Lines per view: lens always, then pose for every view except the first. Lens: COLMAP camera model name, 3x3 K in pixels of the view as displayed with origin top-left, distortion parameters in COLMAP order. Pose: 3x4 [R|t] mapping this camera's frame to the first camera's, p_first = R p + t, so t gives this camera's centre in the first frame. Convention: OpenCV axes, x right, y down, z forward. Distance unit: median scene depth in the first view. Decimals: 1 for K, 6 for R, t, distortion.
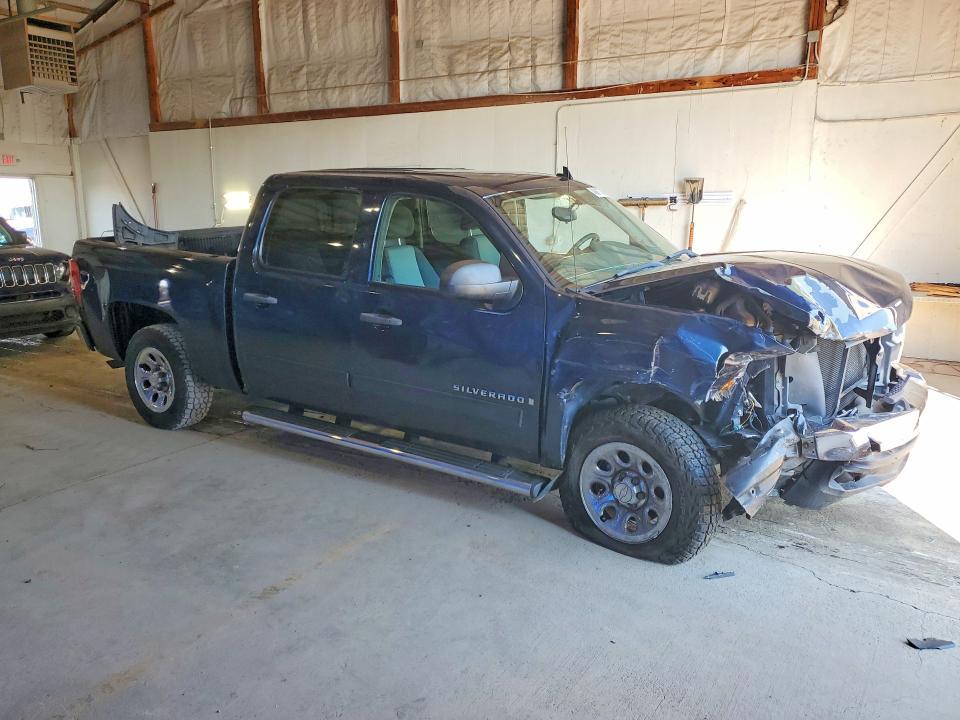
lens RADIAL K [[715.4, 0, 485.2], [0, 715.4, 358.7], [0, 0, 1]] dist [0.027042, -0.003617]
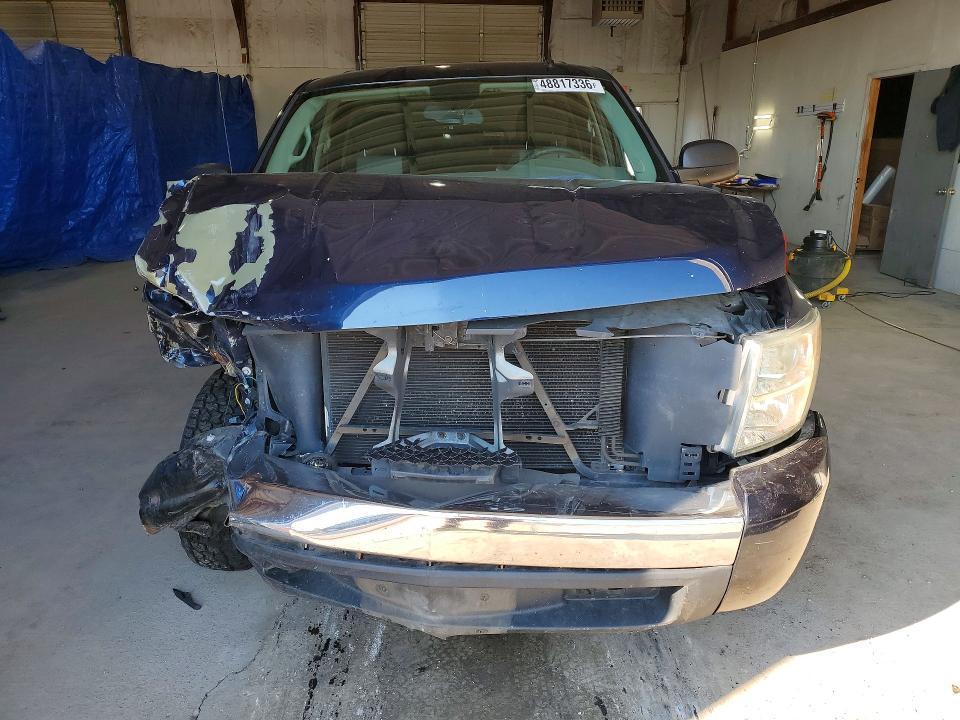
lens RADIAL K [[715.4, 0, 485.2], [0, 715.4, 358.7], [0, 0, 1]] dist [0.027042, -0.003617]
pose [[0.560038, 0.241503, -0.792485, 0.233027], [-0.166677, 0.969854, 0.177767, -0.029649], [0.811527, 0.032533, 0.583409, 0.178747]]
